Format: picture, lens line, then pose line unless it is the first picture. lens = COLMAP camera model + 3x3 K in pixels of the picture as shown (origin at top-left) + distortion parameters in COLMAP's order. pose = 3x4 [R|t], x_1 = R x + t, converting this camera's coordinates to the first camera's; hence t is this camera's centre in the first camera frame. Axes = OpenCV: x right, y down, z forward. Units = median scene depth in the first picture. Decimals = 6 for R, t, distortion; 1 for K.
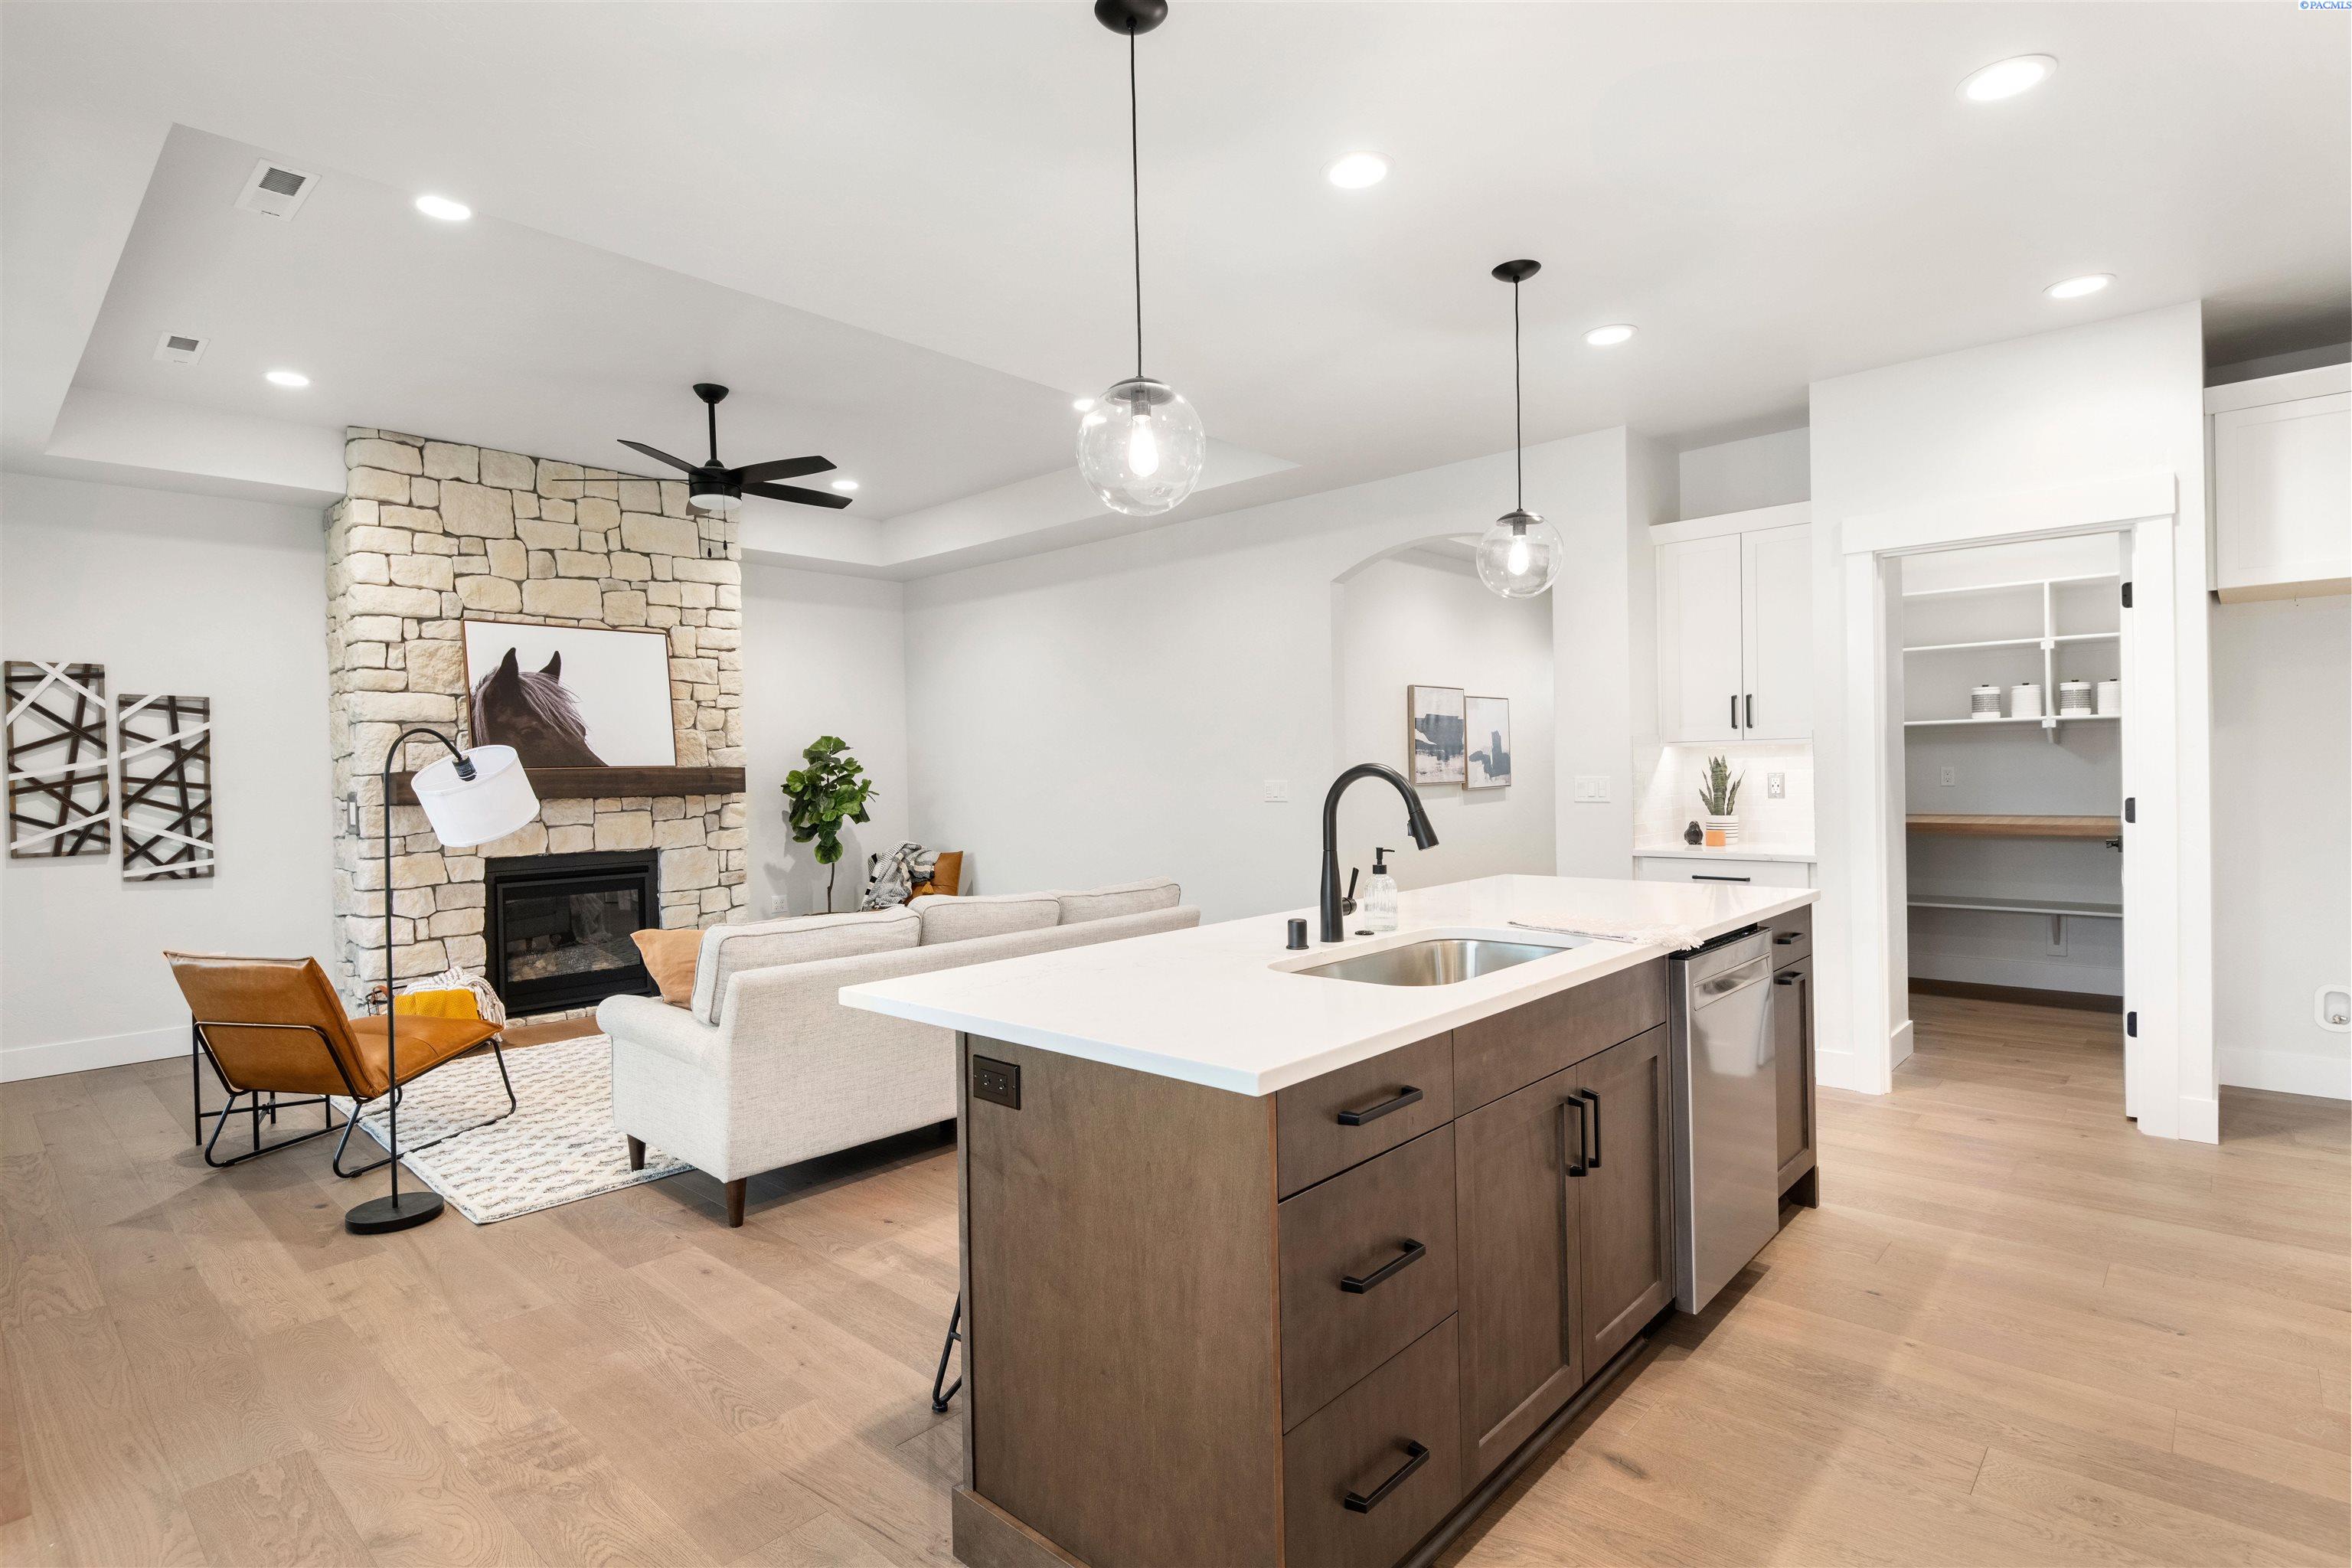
lens RADIAL K [[1147.9, 0, 1181.2], [0, 1147.9, 783.6], [0, 0, 1]] dist [0.027755, -0.011484]
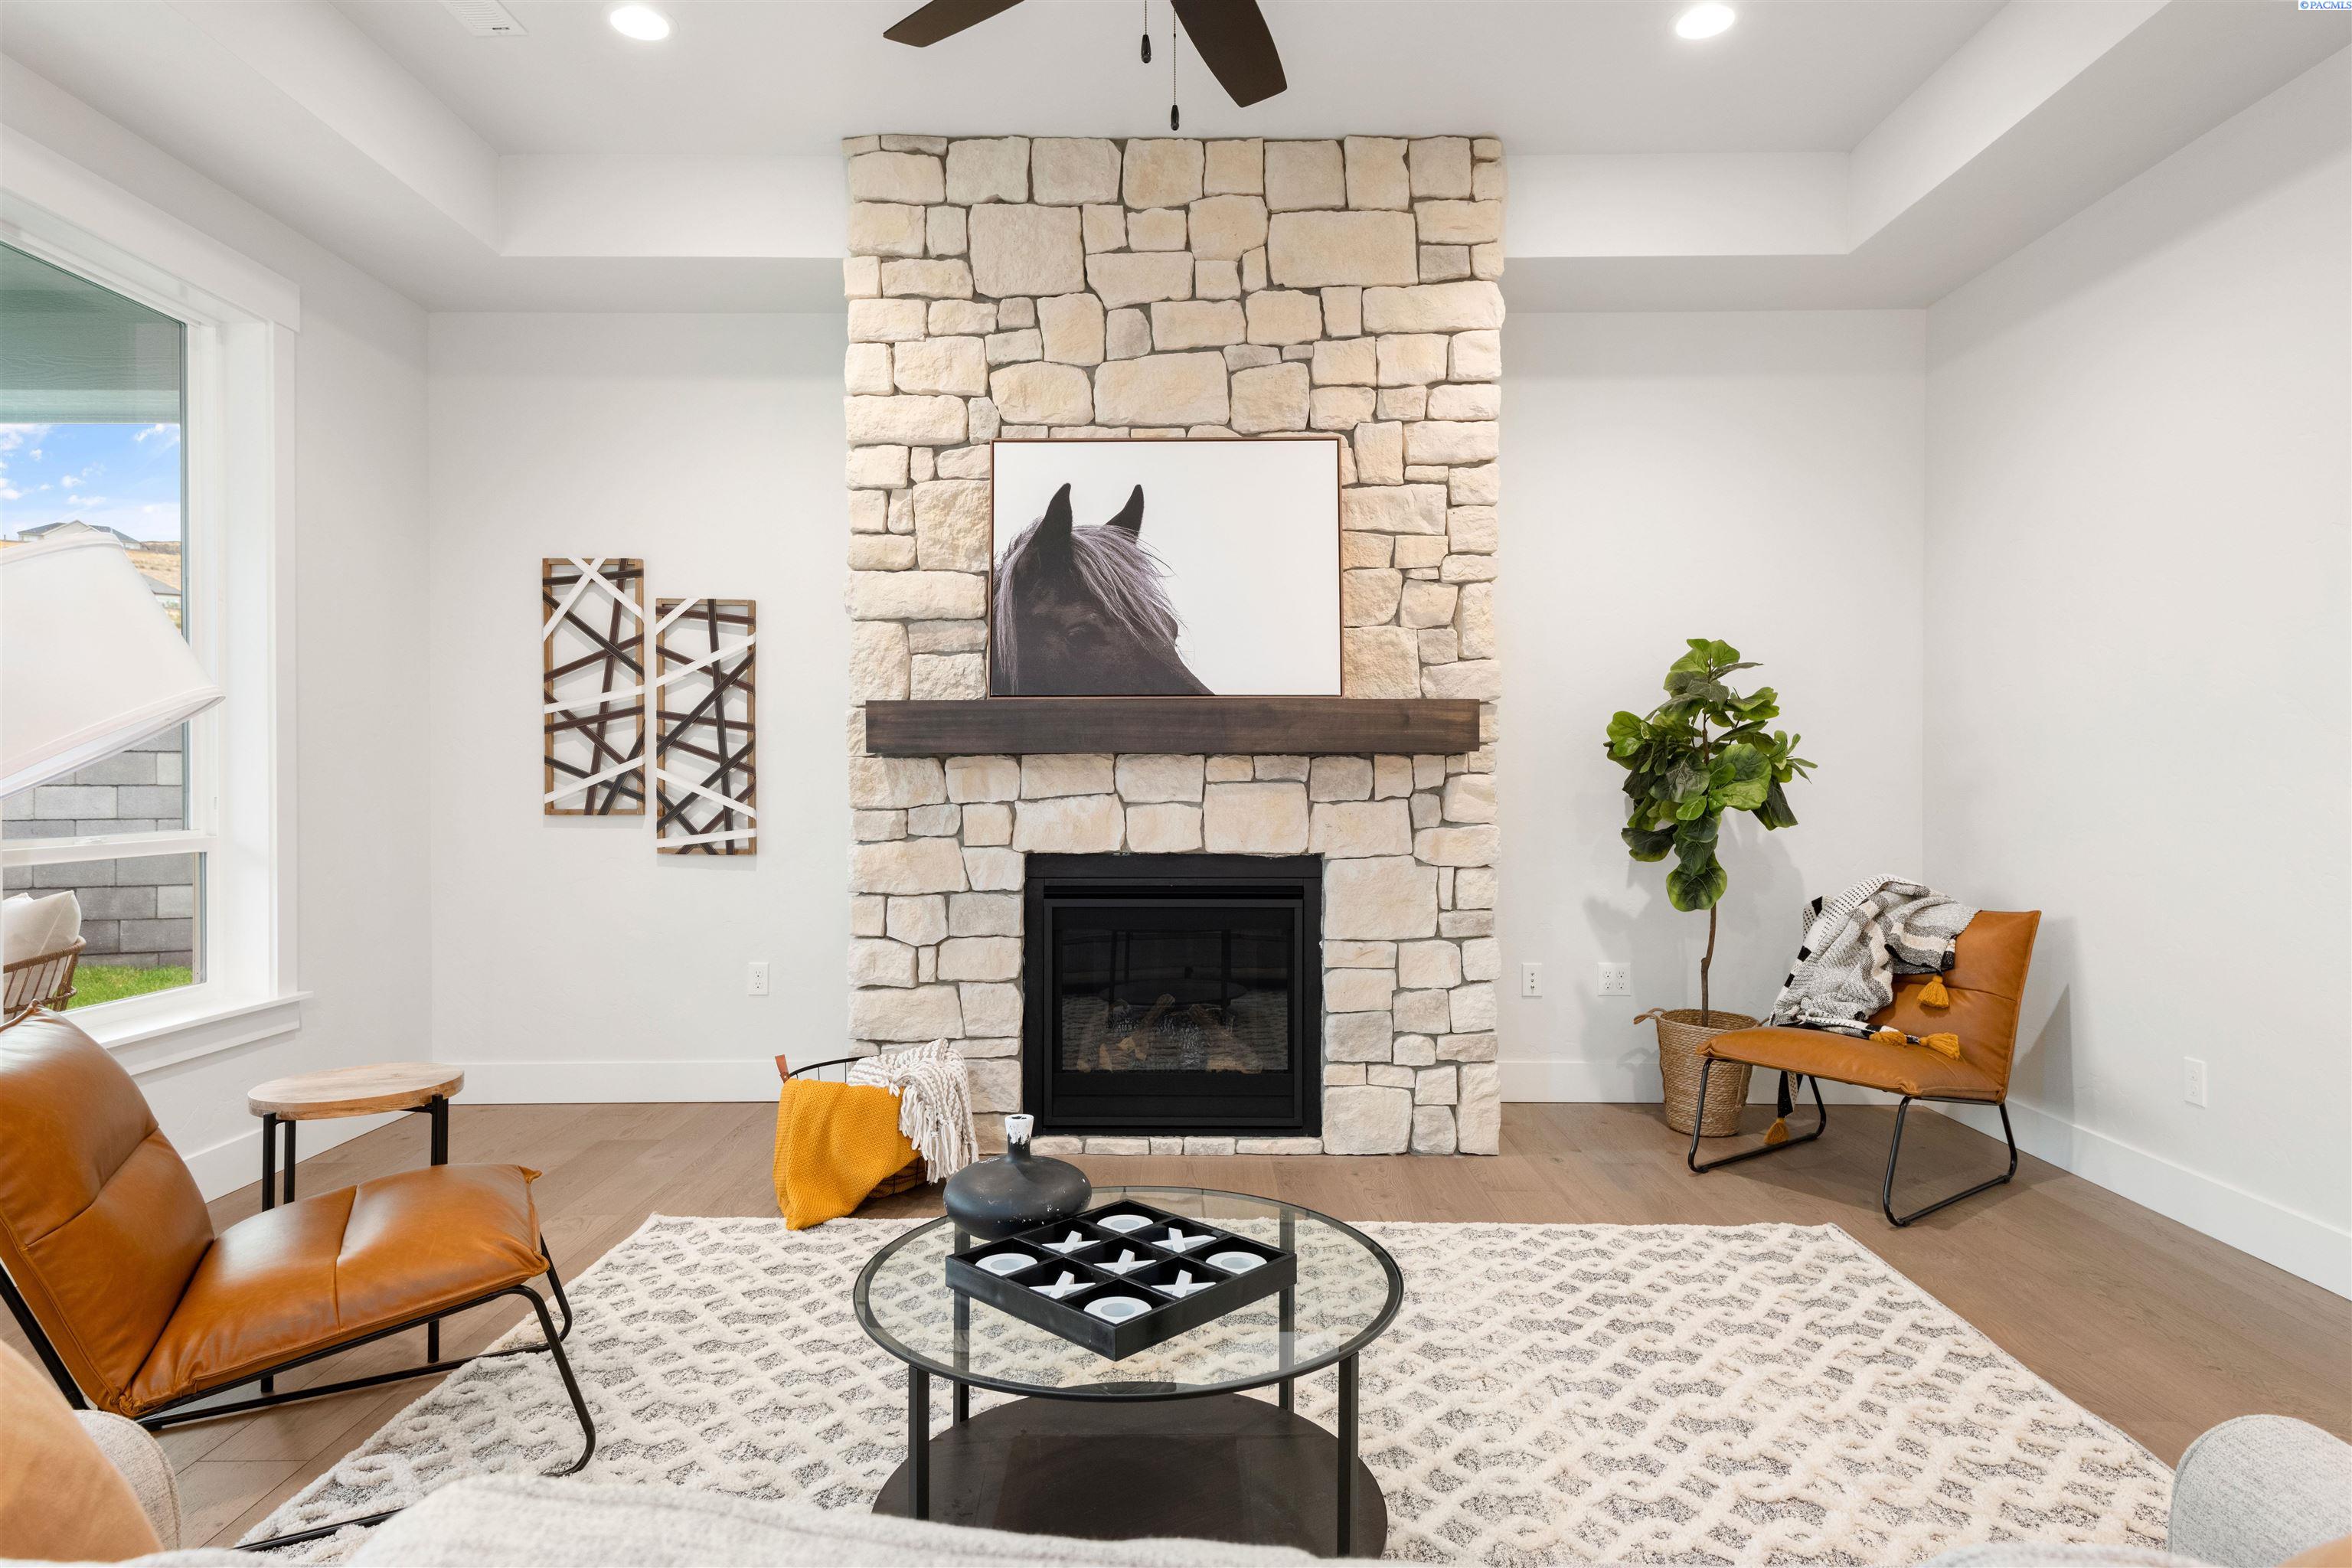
lens RADIAL K [[1341.5, 0, 1179.4], [0, 1341.5, 782.9], [0, 0, 1]] dist [0.040864, -0.009252]
pose [[0.669621, 0.026920, -0.742215, -0.050249], [-0.022208, 0.999622, 0.016220, 0.016463], [0.742370, 0.005622, 0.669966, 0.600511]]
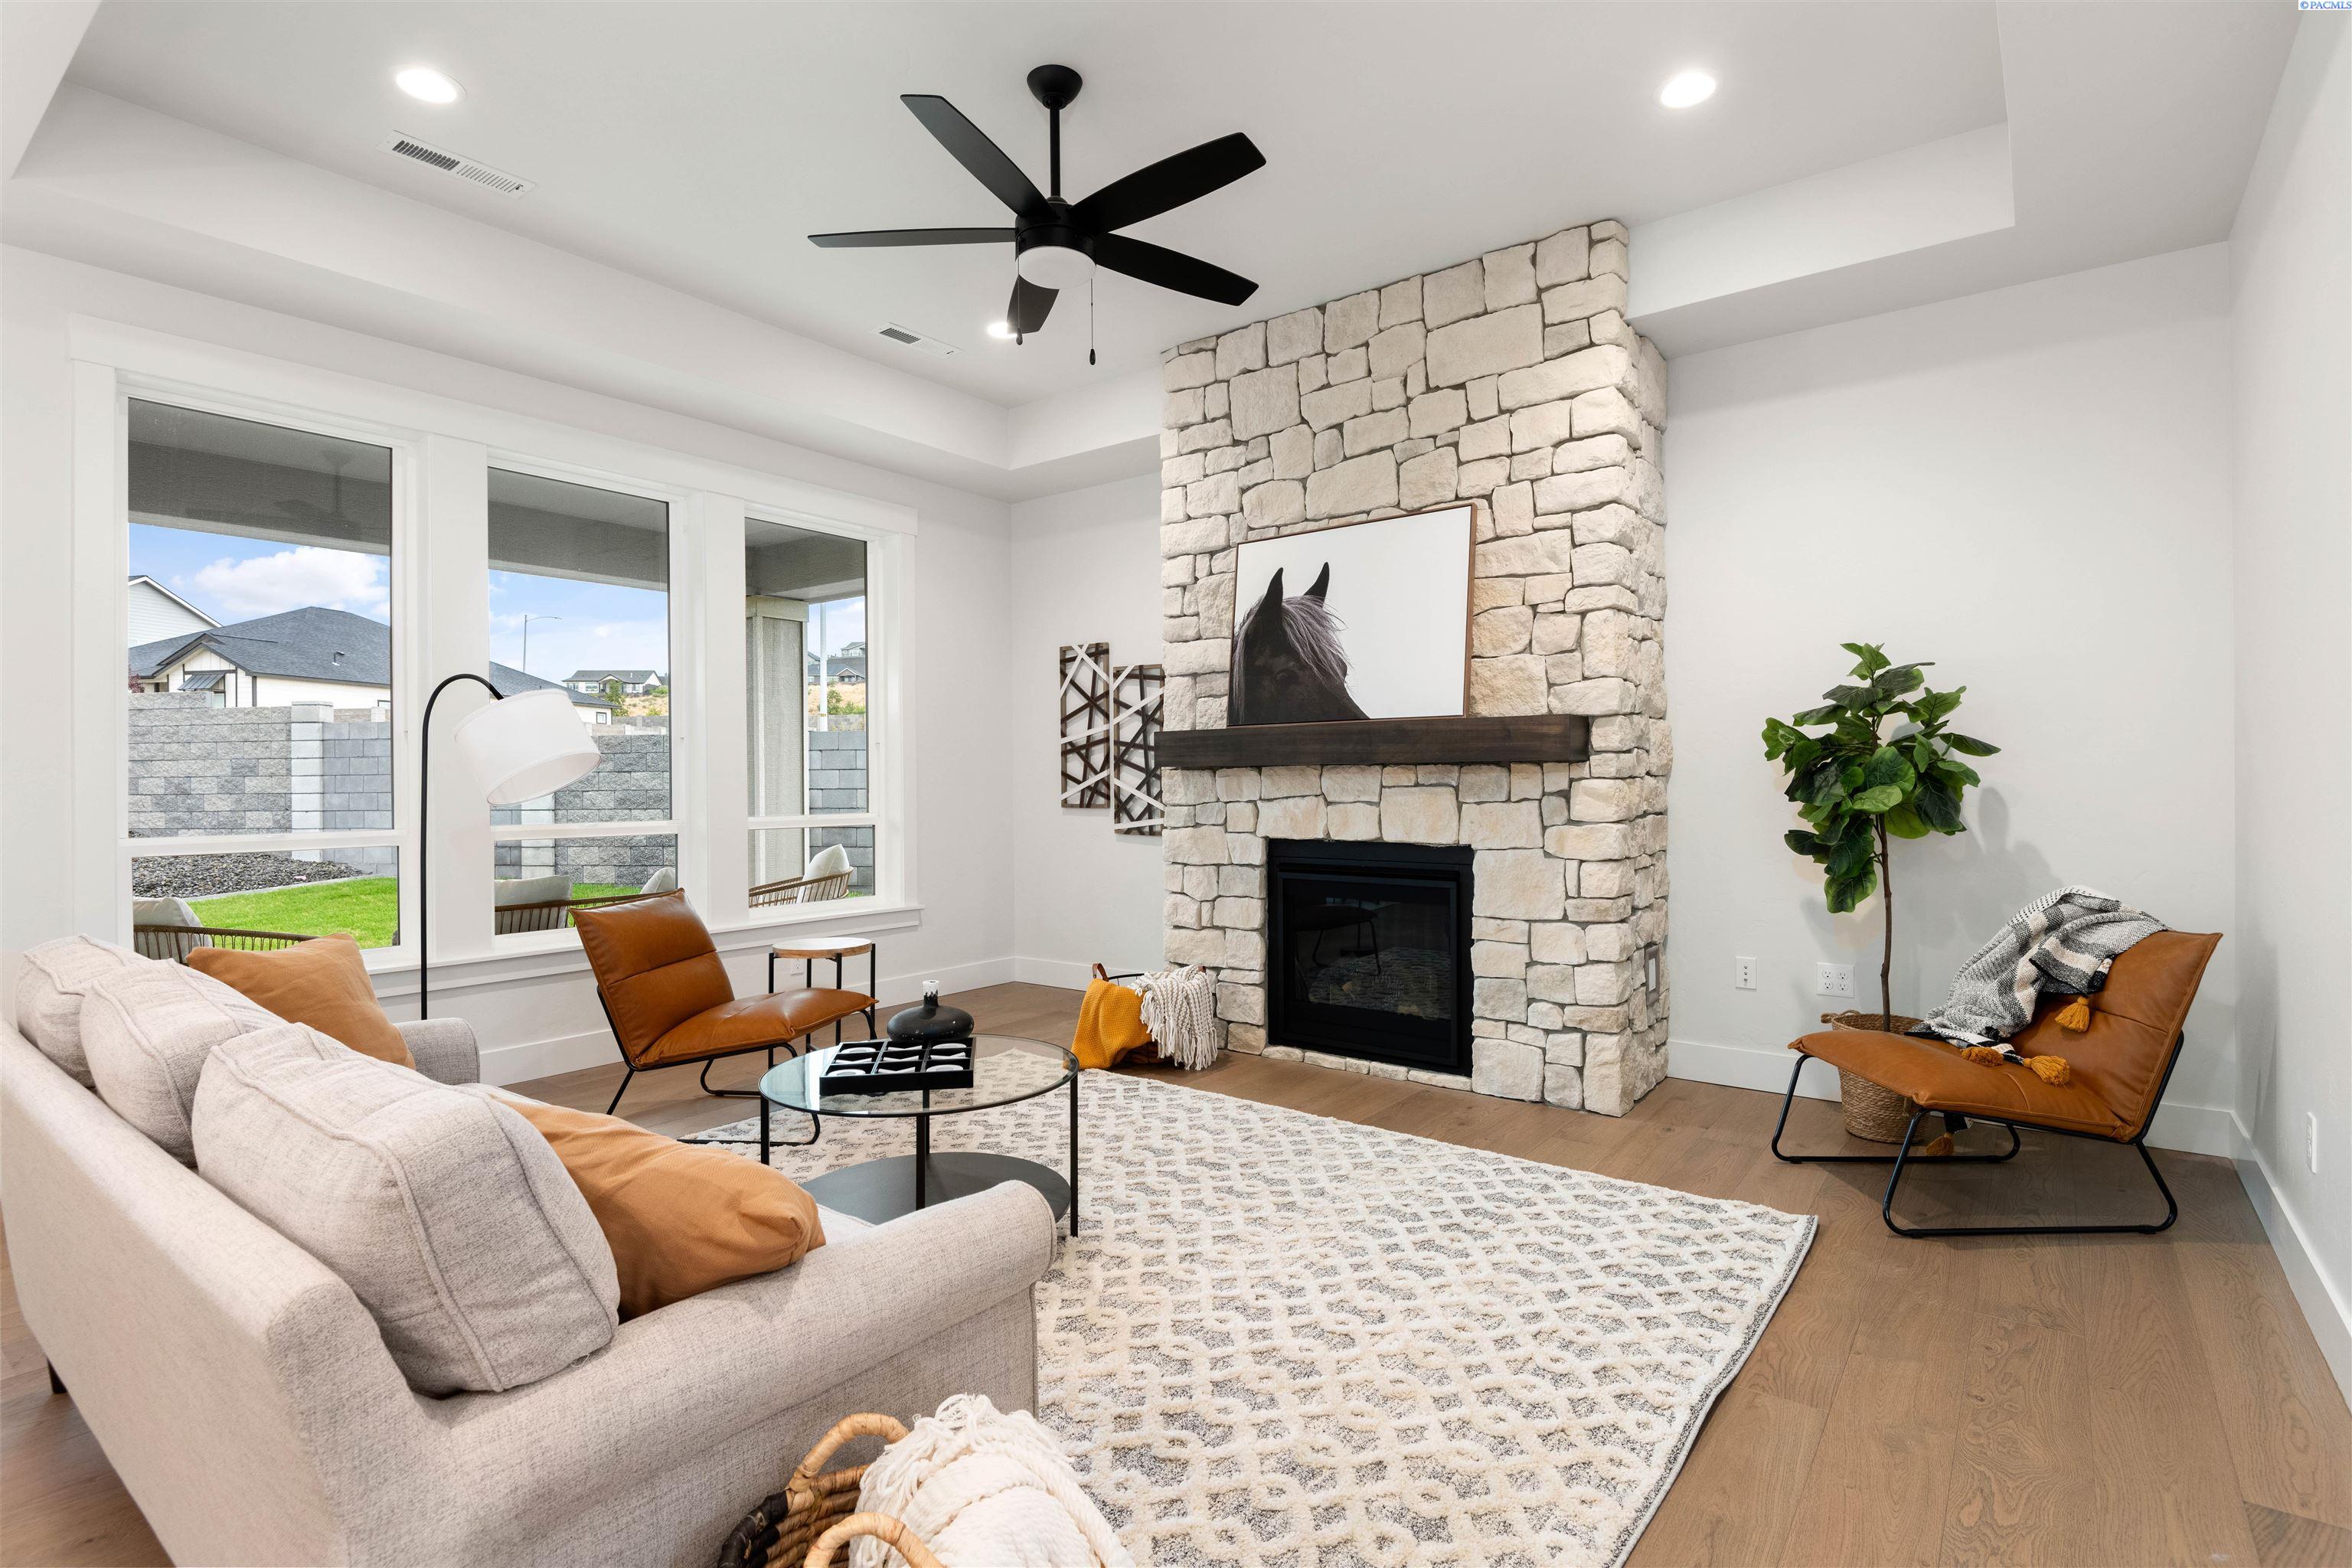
lens RADIAL K [[1147.9, 0, 1195.2], [0, 1147.9, 788.0], [0, 0, 1]] dist [0.027755, -0.011484]
pose [[0.084101, 0.026319, -0.996110, 0.182216], [-0.007371, 0.999640, 0.025790, 0.009639], [0.996430, 0.005174, 0.084265, 0.876329]]
